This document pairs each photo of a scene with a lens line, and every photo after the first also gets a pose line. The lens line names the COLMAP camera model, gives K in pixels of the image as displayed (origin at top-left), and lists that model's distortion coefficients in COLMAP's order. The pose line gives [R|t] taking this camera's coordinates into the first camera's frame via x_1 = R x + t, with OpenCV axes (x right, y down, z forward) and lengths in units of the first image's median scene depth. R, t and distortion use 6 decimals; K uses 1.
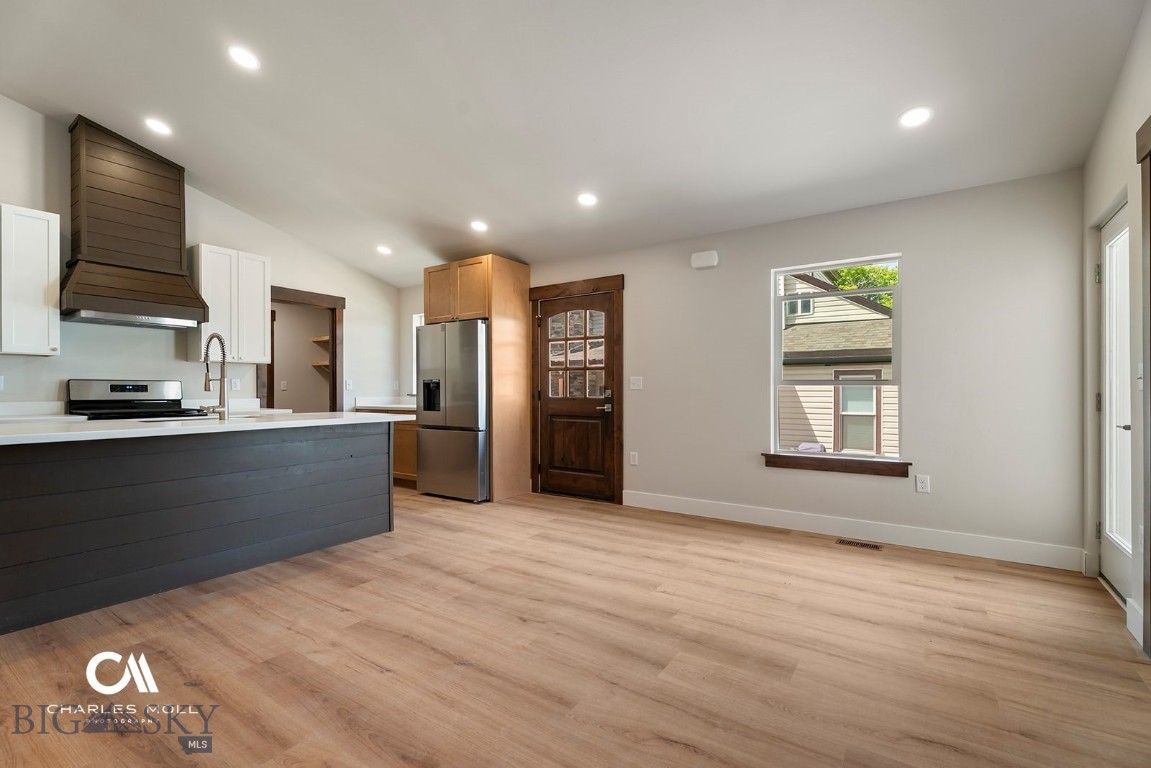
lens RADIAL K [[517.8, 0, 568.7], [0, 517.8, 384.0], [0, 0, 1]] dist [0.001077, 0.000646]
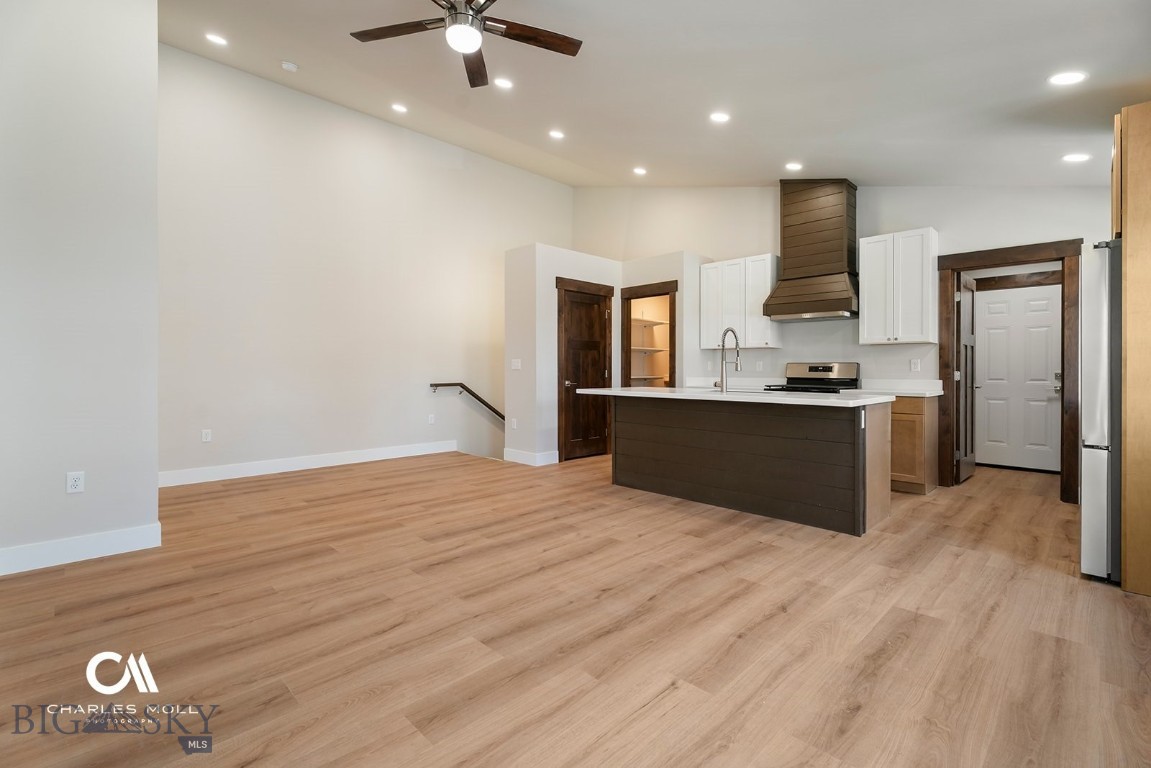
lens RADIAL K [[517.8, 0, 568.7], [0, 517.8, 384.0], [0, 0, 1]] dist [0.001077, 0.000646]
pose [[-0.201064, 0.026808, -0.979211, 0.660474], [0.007397, 0.999639, 0.025849, 0.008560], [0.979550, -0.002046, -0.201189, 0.799818]]
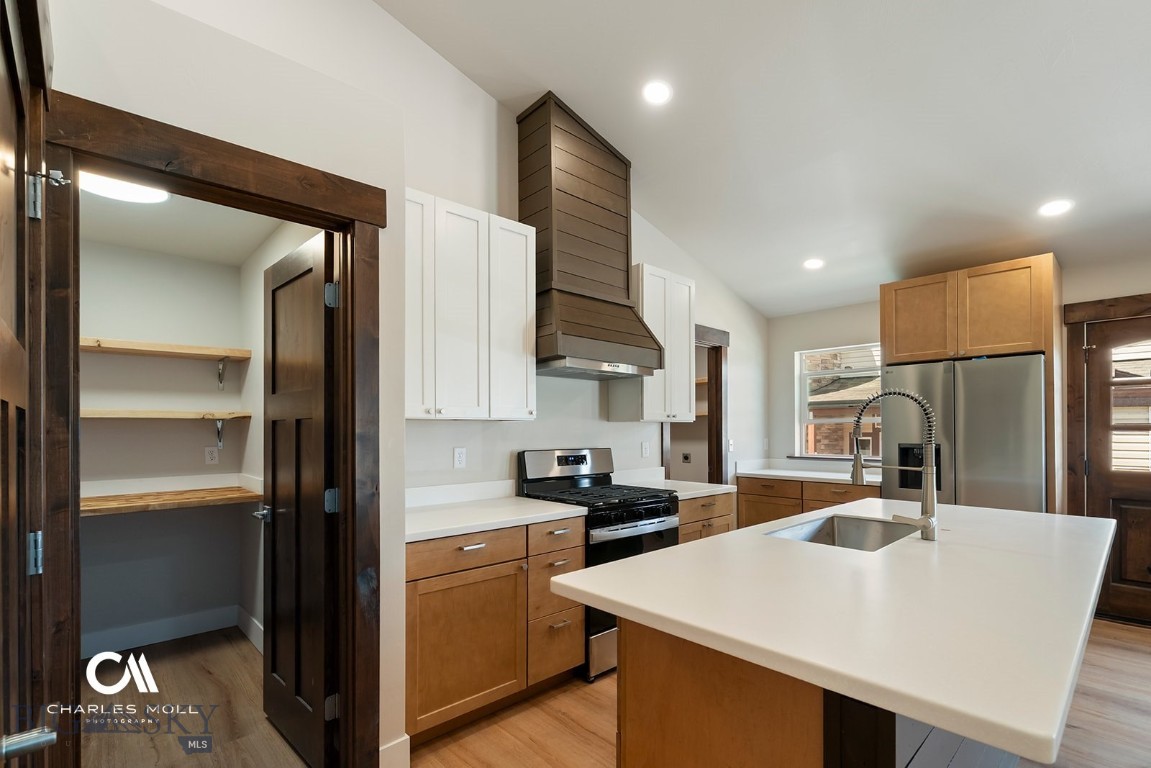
lens RADIAL K [[523.9, 0, 562.4], [0, 523.9, 422.3], [0, 0, 1]] dist [-0.000478, 0.000137]
pose [[0.974610, -0.003434, -0.223884, -0.854444], [0.003338, 0.999994, -0.000805, -0.057015], [0.223885, 0.000037, 0.974616, 0.317867]]
